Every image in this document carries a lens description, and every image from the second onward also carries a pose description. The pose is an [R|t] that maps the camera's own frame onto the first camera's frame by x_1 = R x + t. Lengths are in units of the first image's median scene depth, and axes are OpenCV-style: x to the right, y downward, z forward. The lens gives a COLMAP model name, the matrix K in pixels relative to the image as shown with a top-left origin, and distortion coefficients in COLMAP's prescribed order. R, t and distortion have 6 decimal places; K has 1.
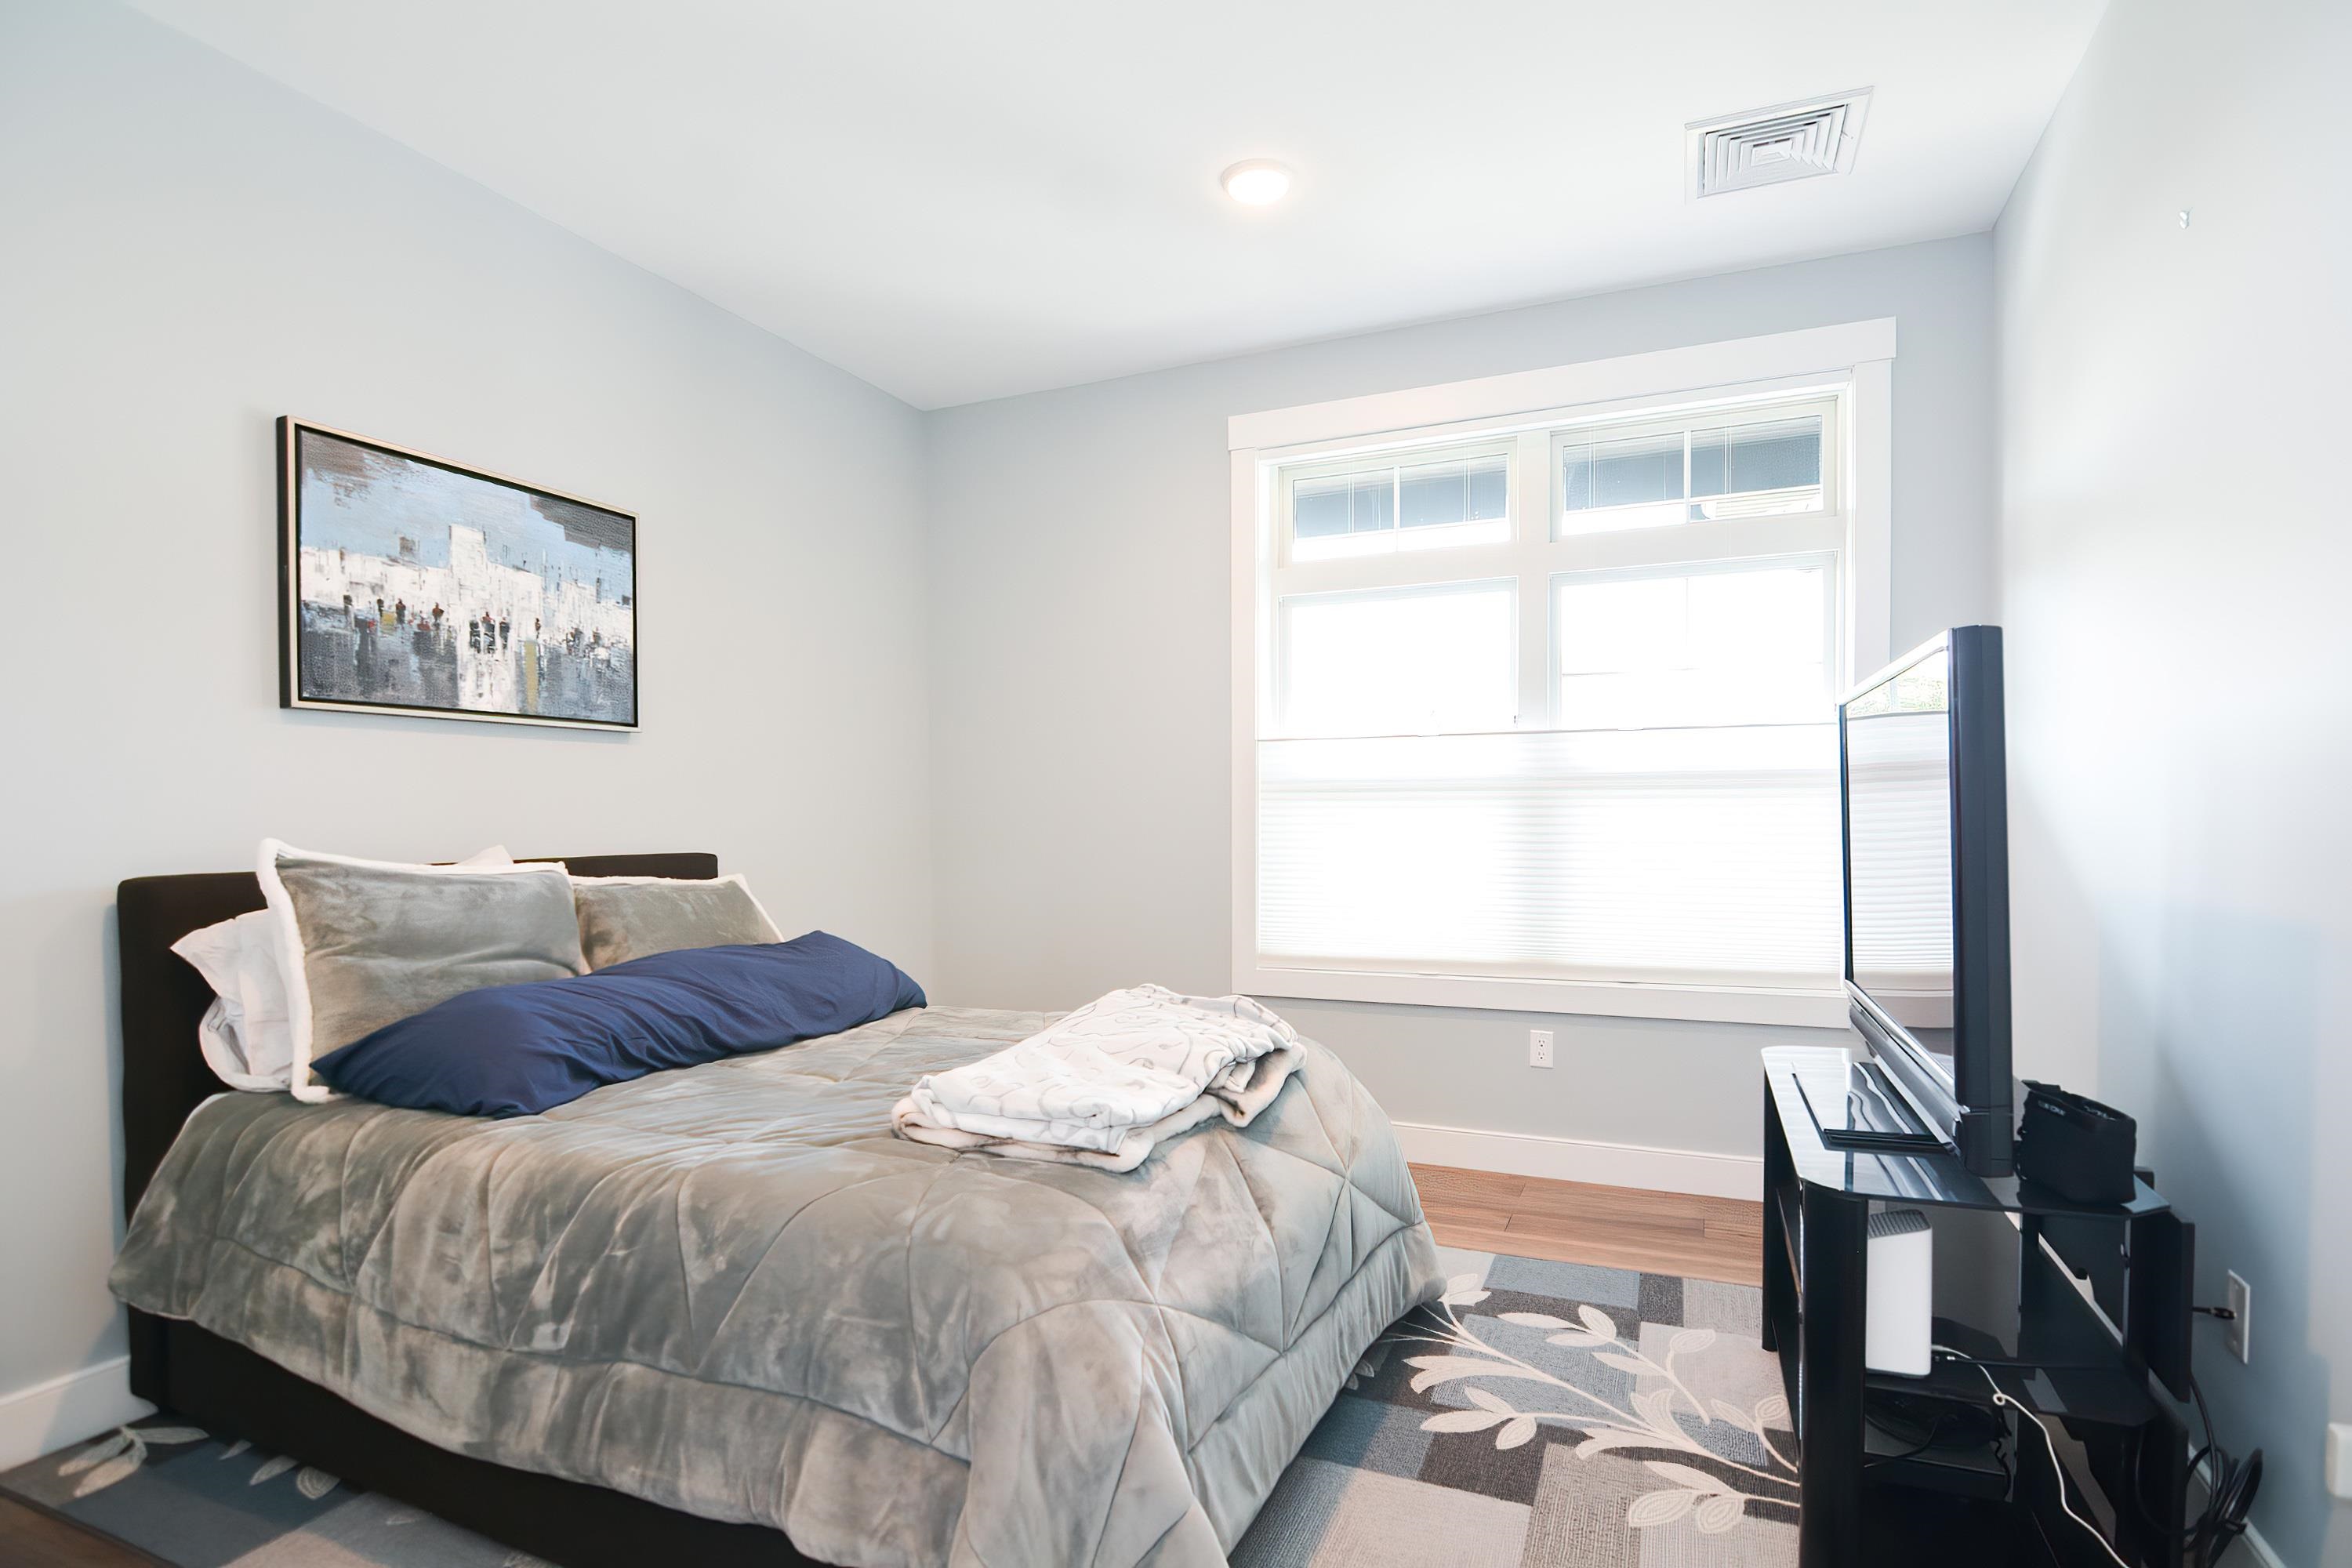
lens RADIAL K [[1159.2, 0, 1186.7], [0, 1159.2, 788.2], [0, 0, 1]] dist [0.000521, -0.014064]
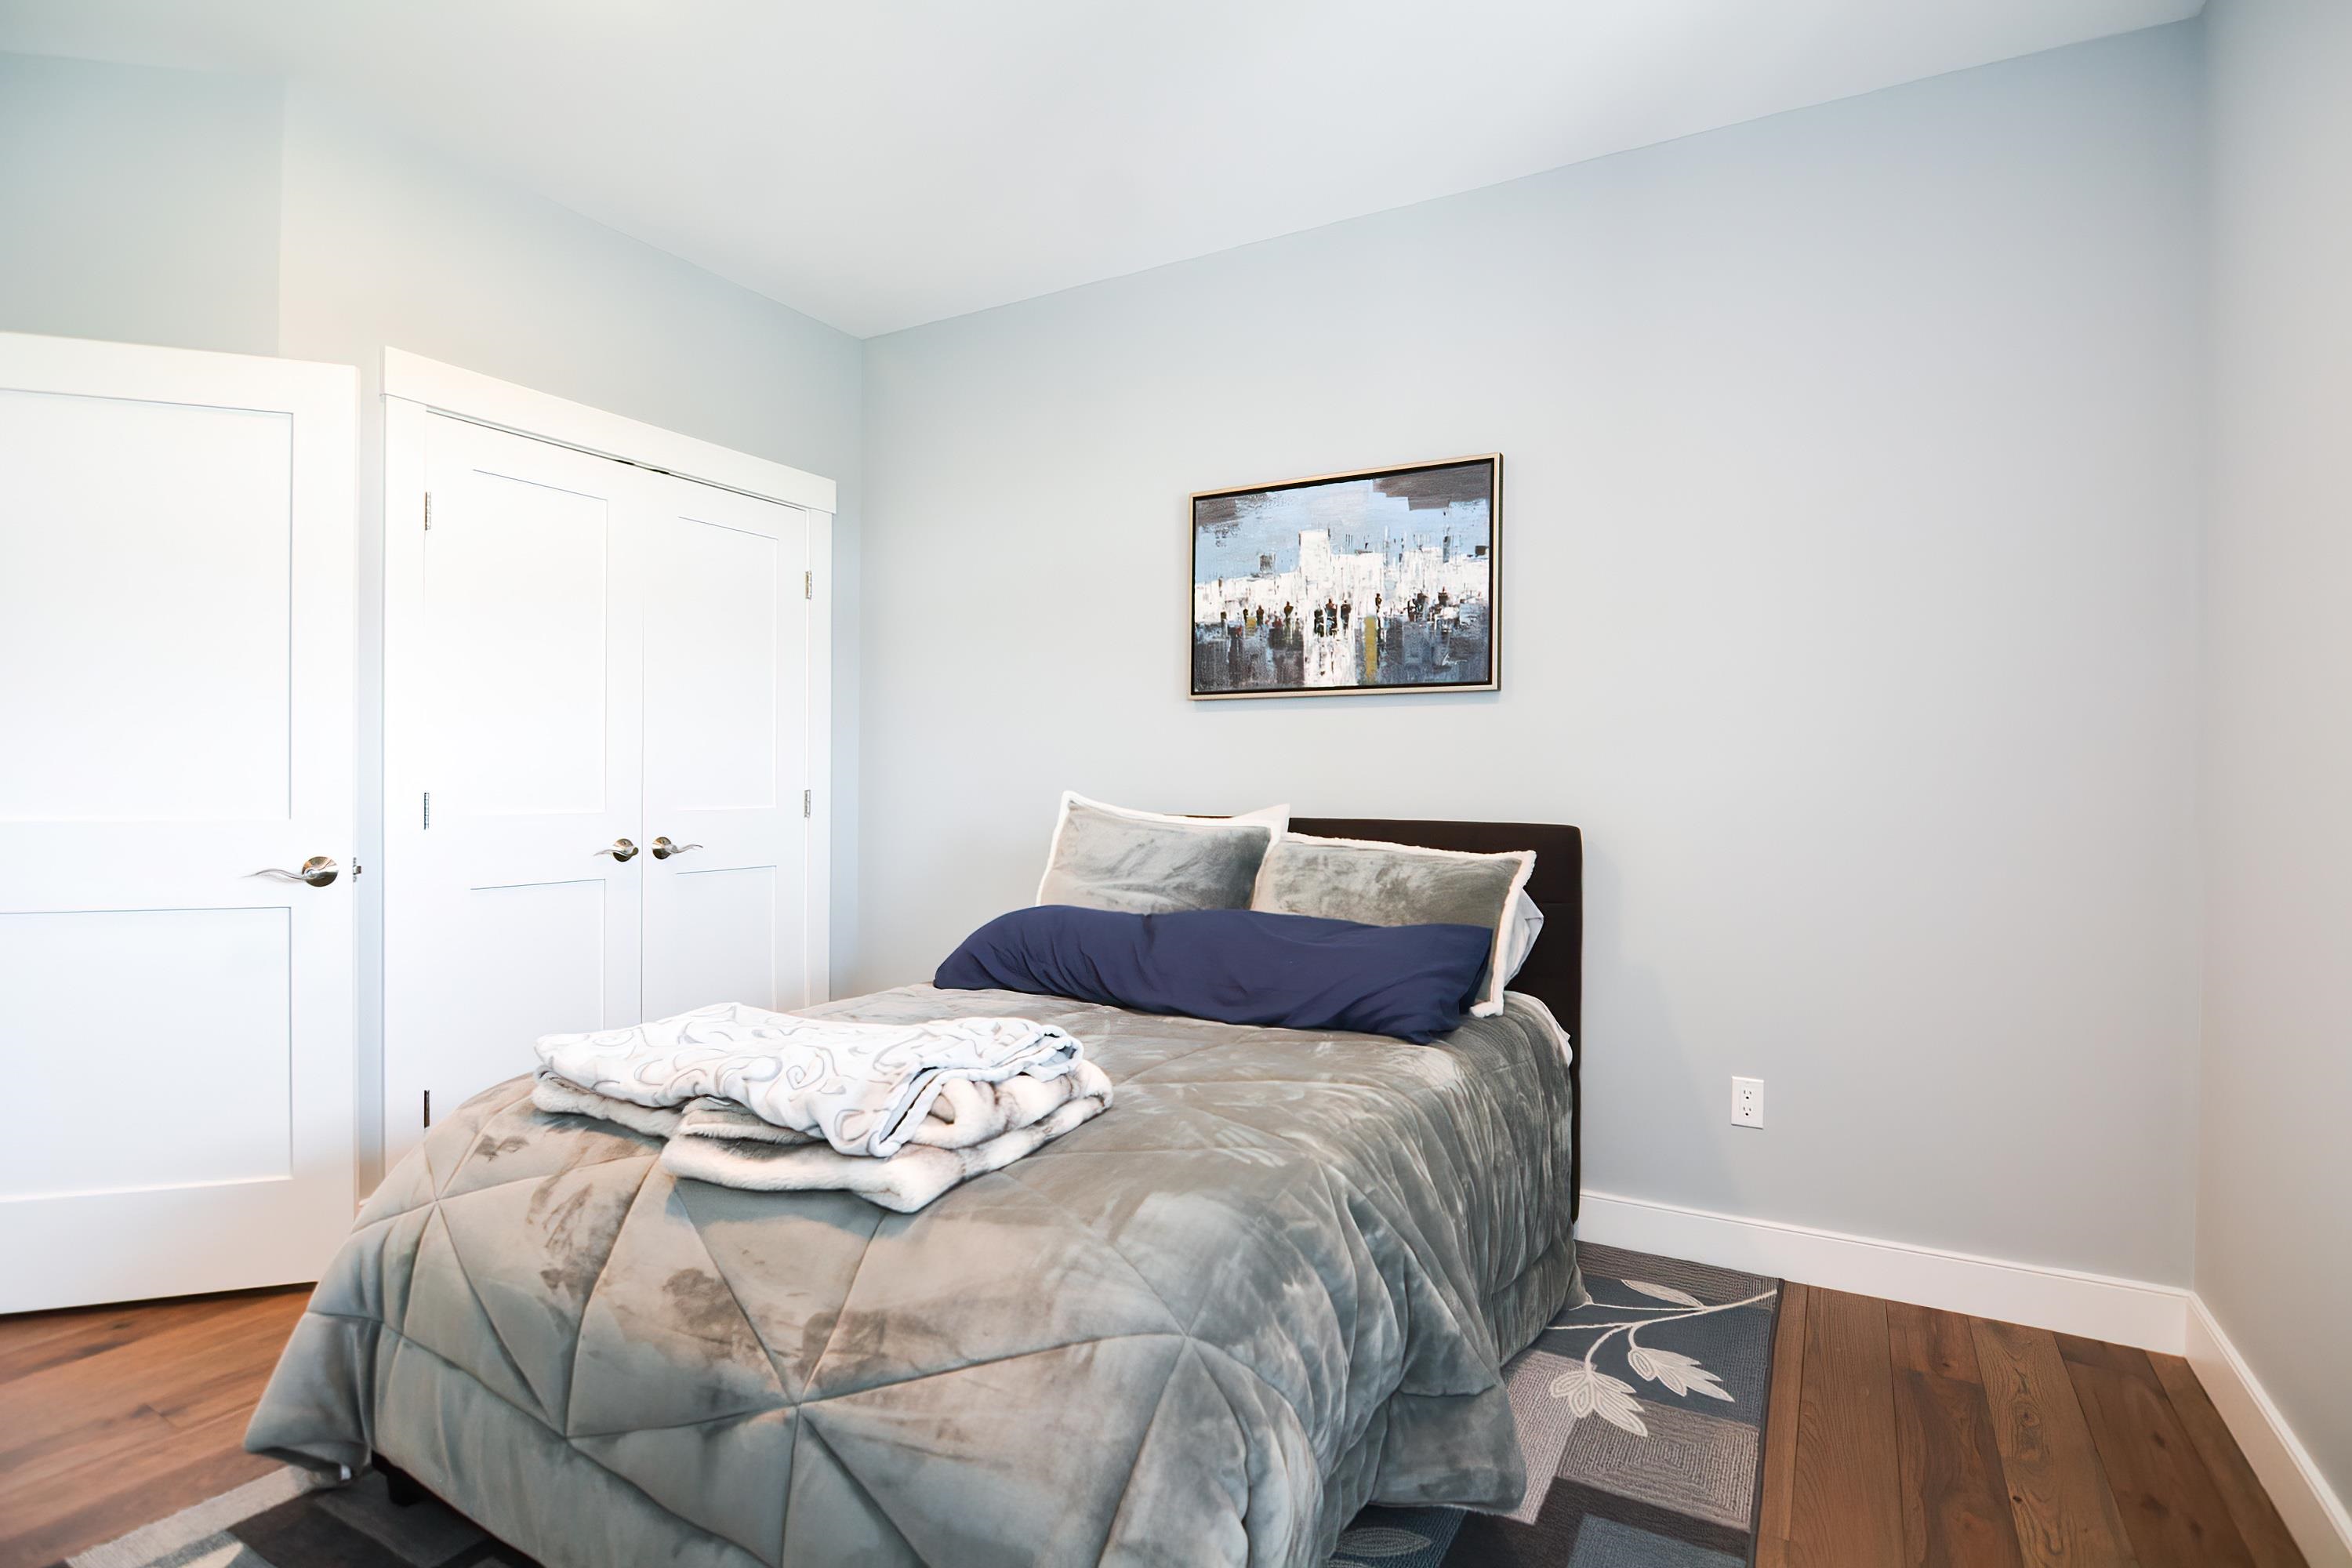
lens RADIAL K [[1159.2, 0, 1186.7], [0, 1159.2, 788.2], [0, 0, 1]] dist [0.000521, -0.014064]
pose [[-0.107957, 0.002926, -0.994151, 0.545138], [0.010356, 0.999945, 0.001819, 0.029926], [0.994102, -0.010099, -0.107982, 0.985703]]
